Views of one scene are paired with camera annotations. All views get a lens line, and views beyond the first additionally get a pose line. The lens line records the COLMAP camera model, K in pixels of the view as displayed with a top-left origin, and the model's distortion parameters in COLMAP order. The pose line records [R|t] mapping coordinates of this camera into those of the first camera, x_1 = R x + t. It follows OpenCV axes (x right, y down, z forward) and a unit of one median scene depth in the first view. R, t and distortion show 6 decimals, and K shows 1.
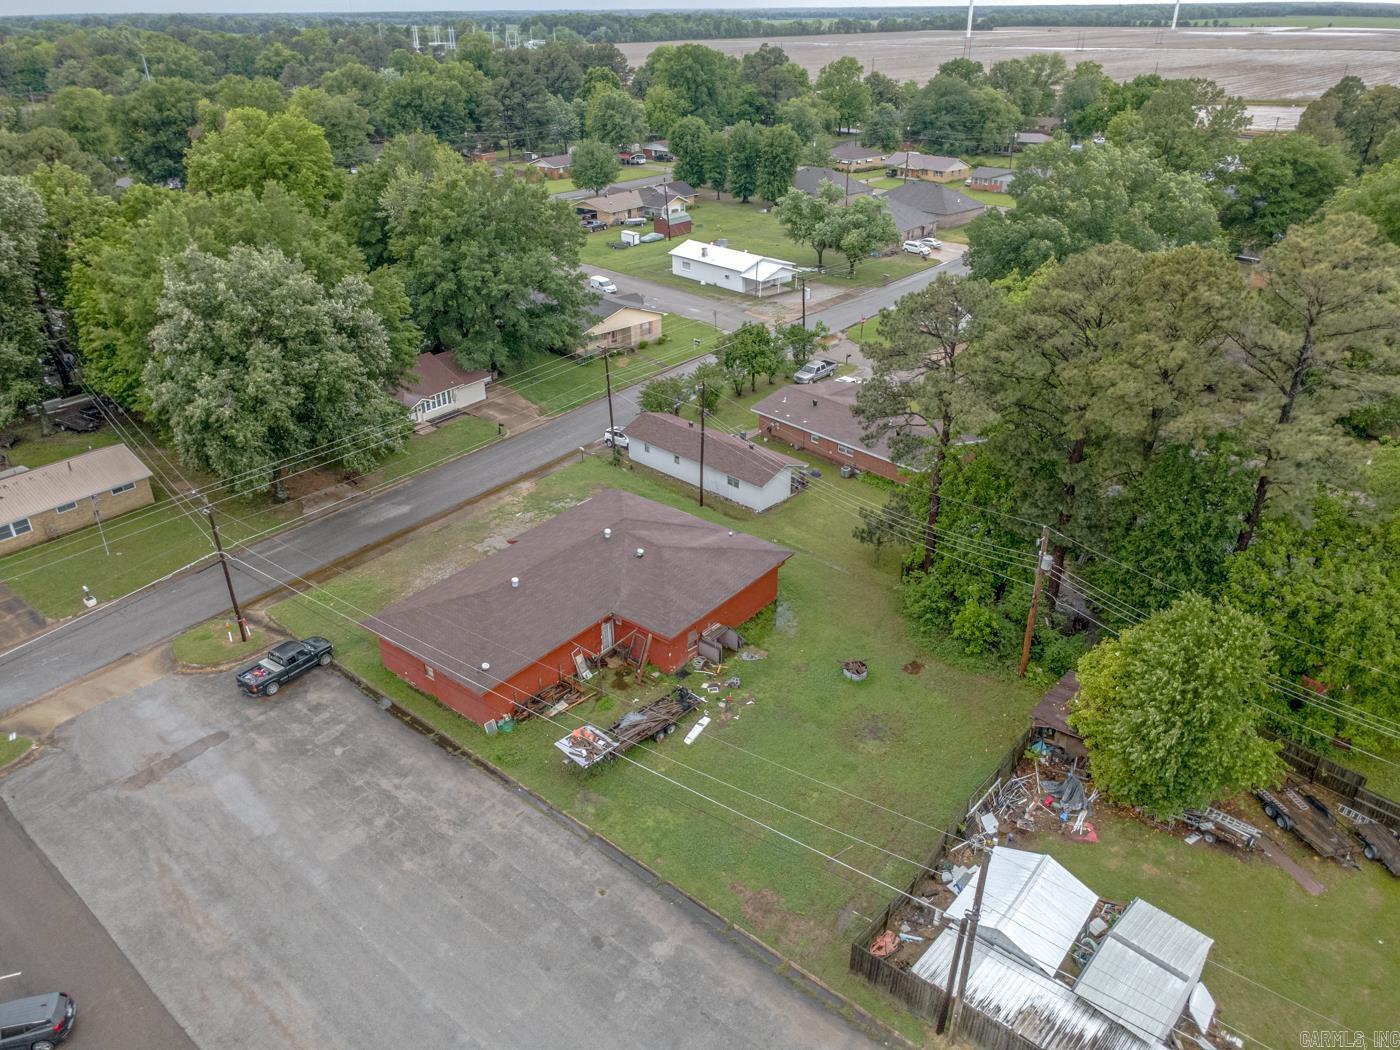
lens RADIAL K [[977.4, 0, 697.9], [0, 977.4, 530.1], [0, 0, 1]] dist [0.003944, 0.001720]
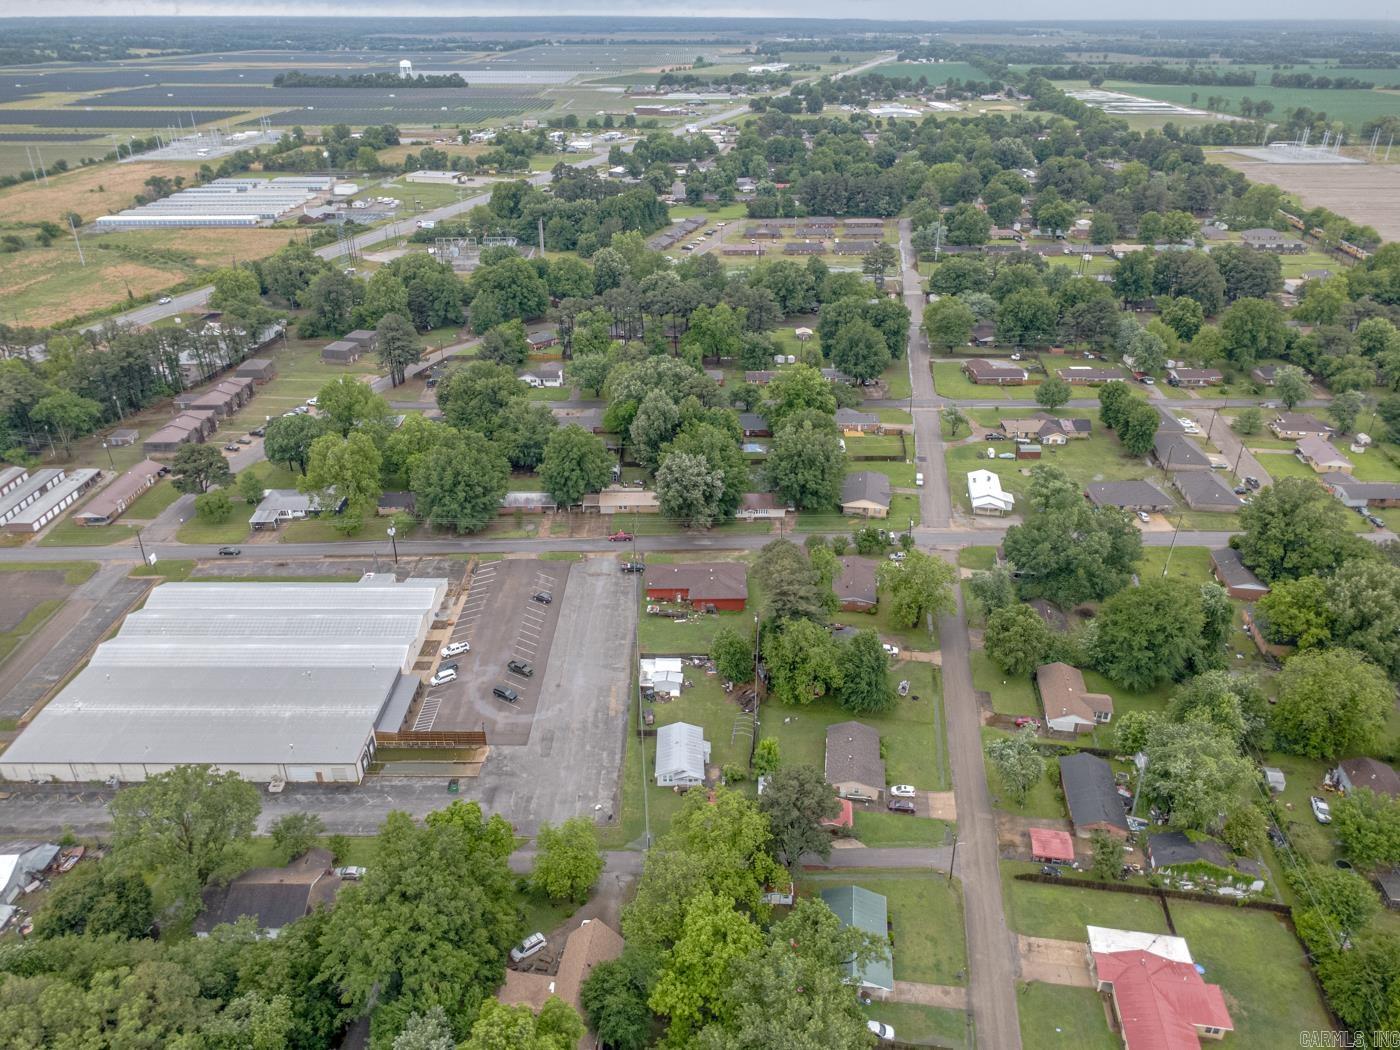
lens RADIAL K [[996.1, 0, 699.0], [0, 996.1, 530.9], [0, 0, 1]] dist [0.000990, 0.003378]
pose [[0.640750, 0.362984, -0.676521, 1.253723], [-0.366399, 0.918928, 0.146020, -0.353532], [0.674678, 0.154314, 0.721801, -0.905310]]
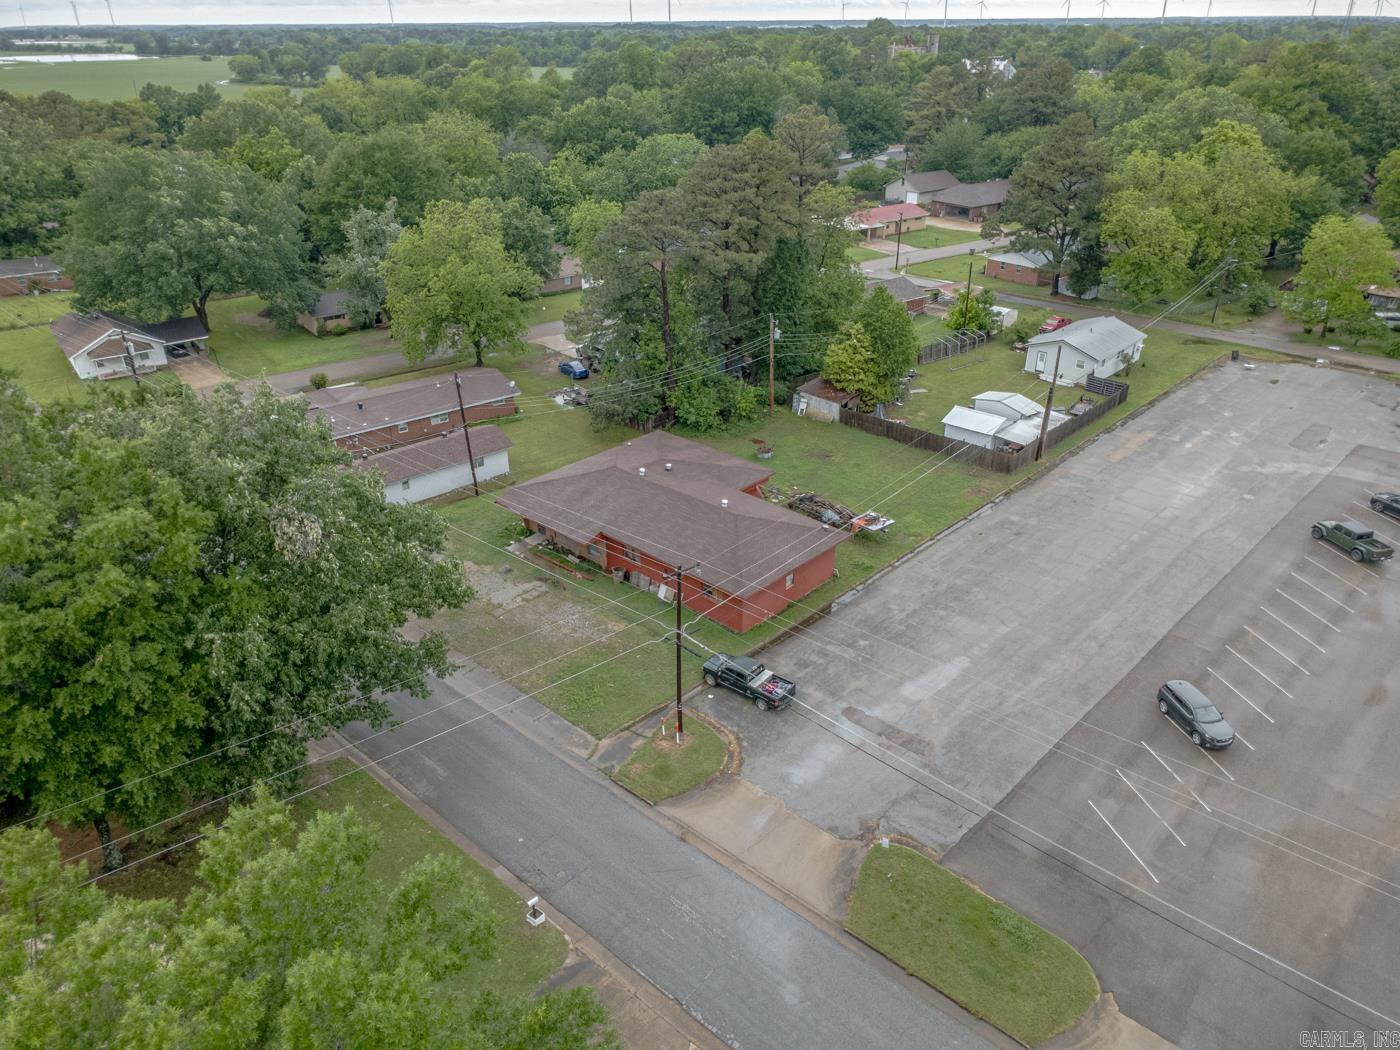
lens RADIAL K [[982.3, 0, 692.0], [0, 982.3, 525.0], [0, 0, 1]] dist [0.004906, 0.000521]
pose [[0.079932, -0.449059, 0.889920, -0.626097], [0.476345, 0.801448, 0.361630, -0.184130], [-0.875618, 0.395003, 0.277968, 0.374696]]
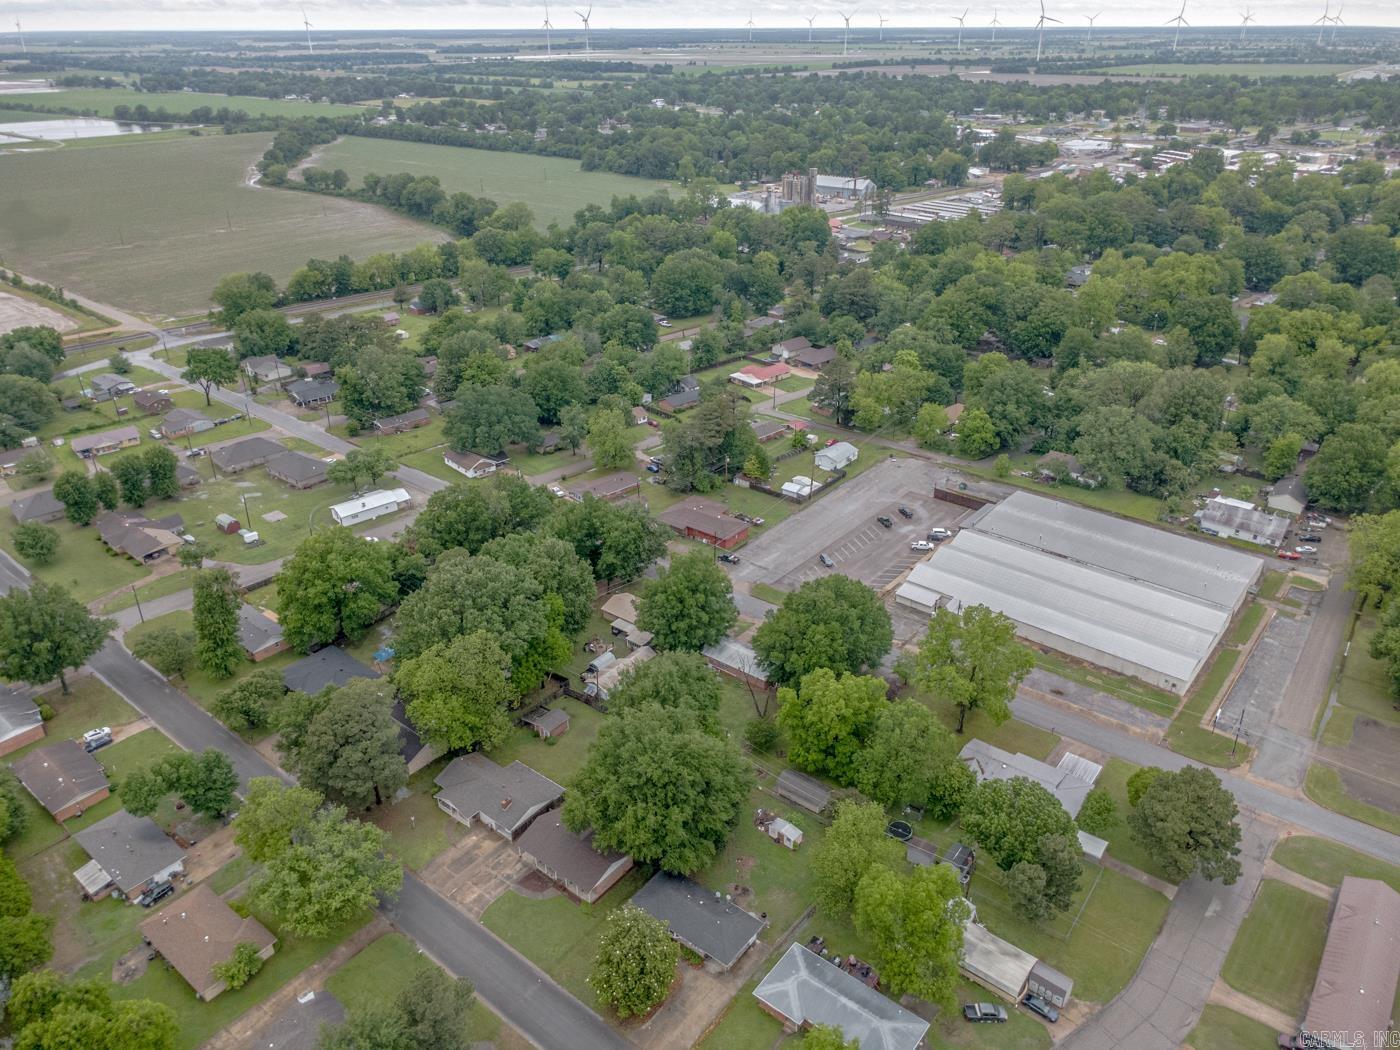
lens RADIAL K [[977.4, 0, 697.9], [0, 977.4, 530.1], [0, 0, 1]] dist [0.003944, 0.001720]
pose [[-0.009227, -0.452541, 0.891696, -2.099114], [0.474424, 0.782999, 0.402286, -0.870571], [-0.880248, 0.426754, 0.207472, 0.107695]]
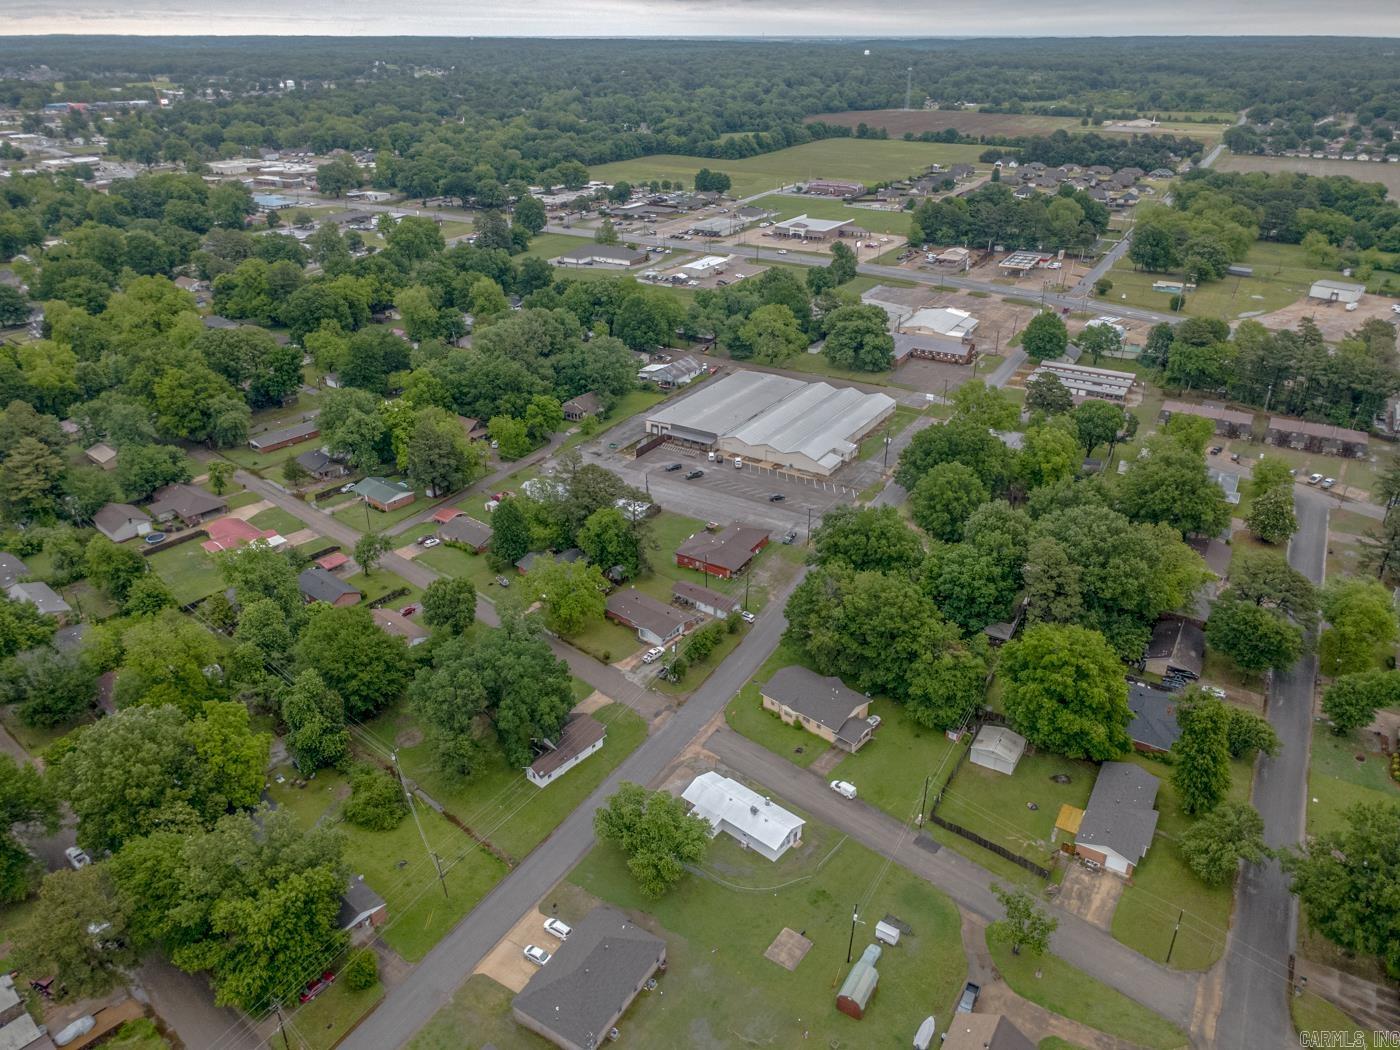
lens RADIAL K [[1007.7, 0, 700.2], [0, 1007.7, 469.2], [0, 0, 1]] dist [-0.001819, -0.001048]
pose [[-0.990426, 0.066149, -0.121167, 0.249269], [-0.054235, 0.620693, 0.782176, -1.803907], [0.126948, 0.781258, -0.611163, 1.769704]]
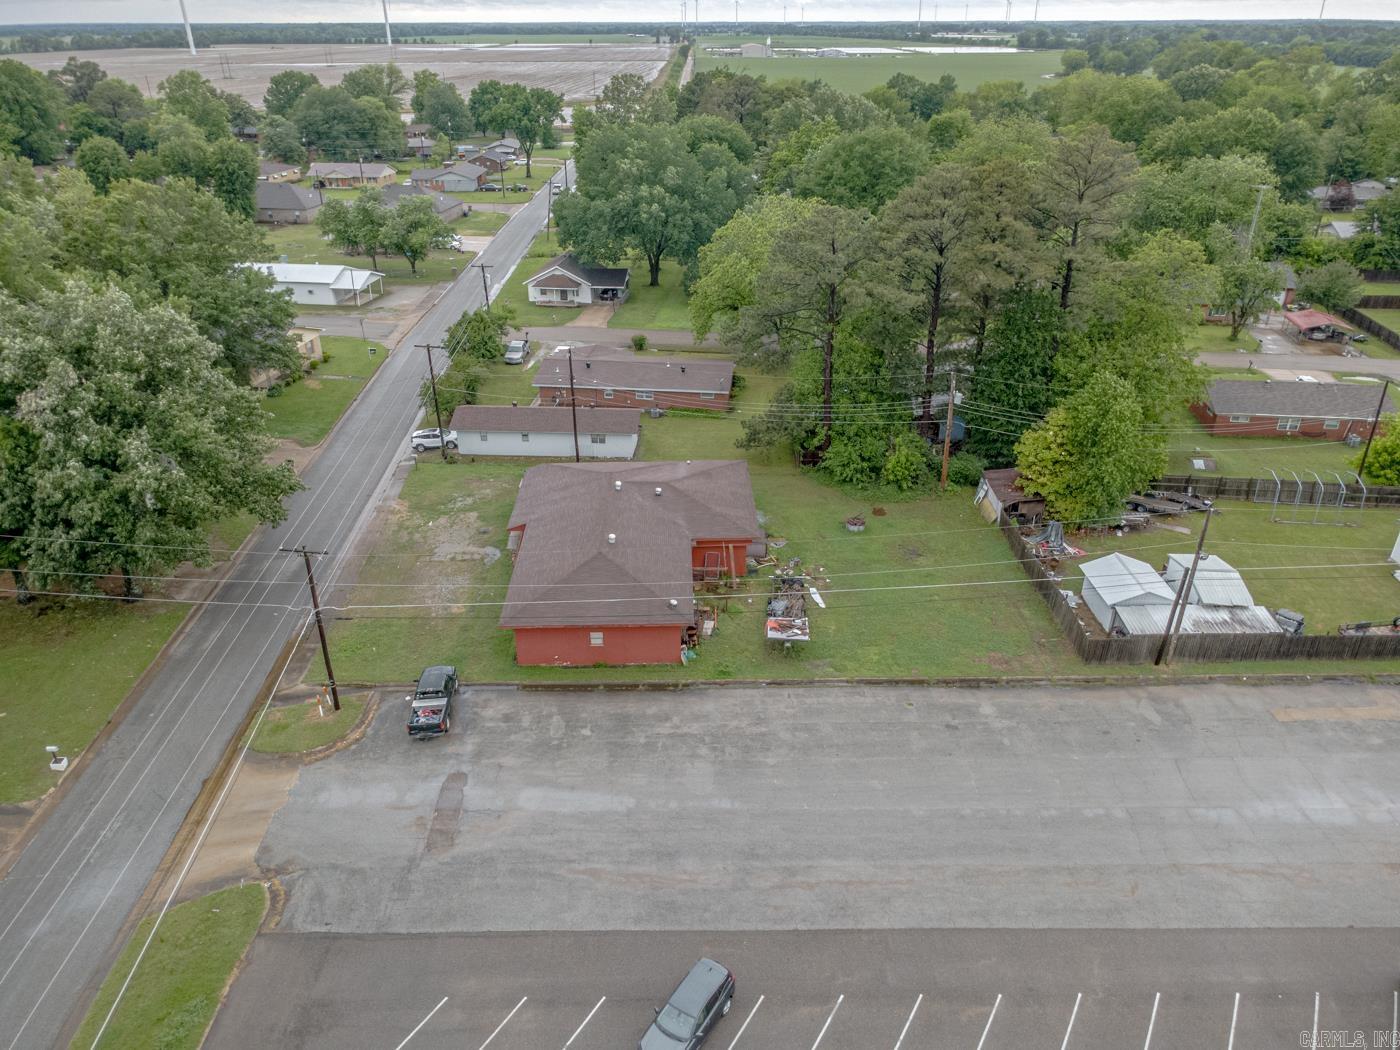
lens RADIAL K [[985.5, 0, 700.0], [0, 985.5, 525.0], [0, 0, 1]] dist [0.001378, 0.003341]
pose [[0.762033, -0.289428, 0.579255, -0.370594], [0.302147, 0.950126, 0.077249, -0.006802], [-0.572723, 0.116154, 0.811478, 0.048667]]
